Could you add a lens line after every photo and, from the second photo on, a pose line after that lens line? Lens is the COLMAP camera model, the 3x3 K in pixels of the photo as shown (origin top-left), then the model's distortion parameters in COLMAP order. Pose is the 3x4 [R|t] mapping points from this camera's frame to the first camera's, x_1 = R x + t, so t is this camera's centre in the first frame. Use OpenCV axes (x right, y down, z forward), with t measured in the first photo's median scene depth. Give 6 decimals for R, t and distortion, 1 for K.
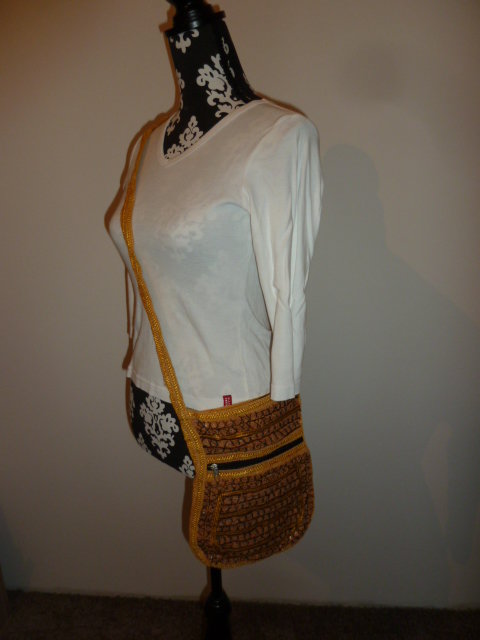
lens RADIAL K [[481.2, 0, 240.0], [0, 481.2, 320.0], [0, 0, 1]] dist [-0.029436, 0.003197]
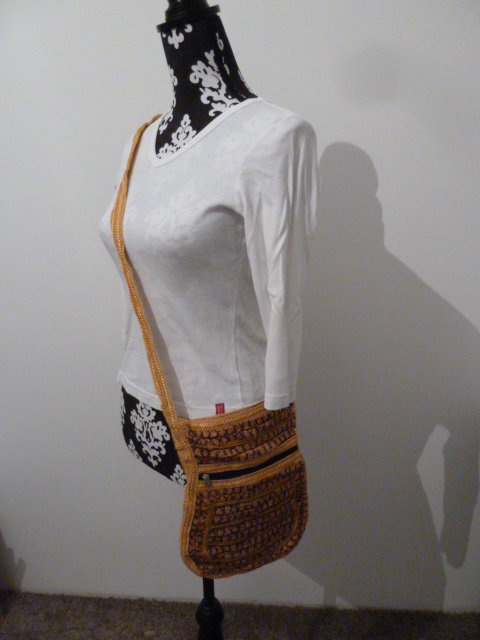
lens RADIAL K [[481.2, 0, 240.0], [0, 481.2, 320.0], [0, 0, 1]] dist [-0.029436, 0.003197]
pose [[0.999965, 0.005585, 0.006295, 0.007071], [-0.005655, 0.999920, 0.011280, -0.022315], [-0.006231, -0.011316, 0.999917, 0.028069]]
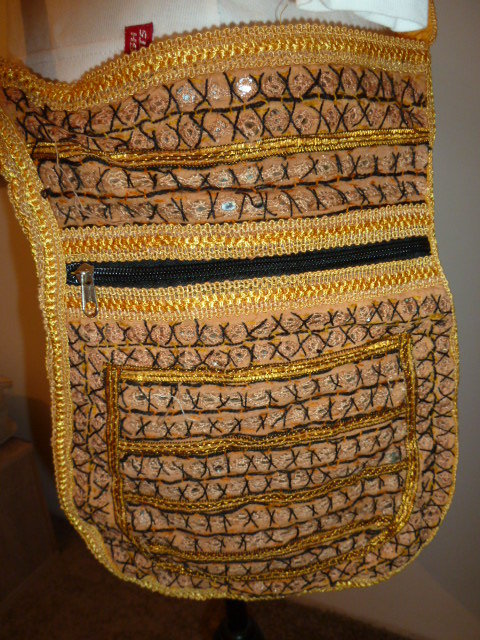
lens RADIAL K [[481.2, 0, 240.0], [0, 481.2, 320.0], [0, 0, 1]] dist [-0.029436, 0.003197]
pose [[0.931224, 0.083035, -0.354862, 0.135848], [-0.062078, 0.995609, 0.070060, 0.289305], [0.359121, -0.043212, 0.932290, 0.708486]]
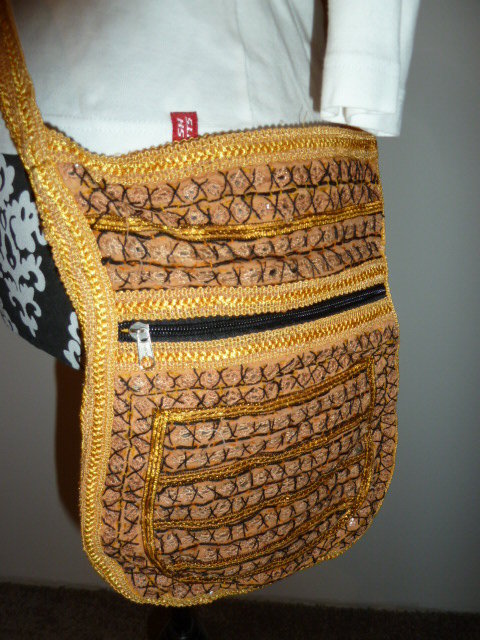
lens RADIAL K [[481.2, 0, 240.0], [0, 481.2, 320.0], [0, 0, 1]] dist [-0.029436, 0.003197]
pose [[0.999744, 0.022285, -0.003866, 0.015160], [-0.022008, 0.997890, 0.061078, 0.259986], [0.005219, -0.060978, 0.998125, 0.630681]]
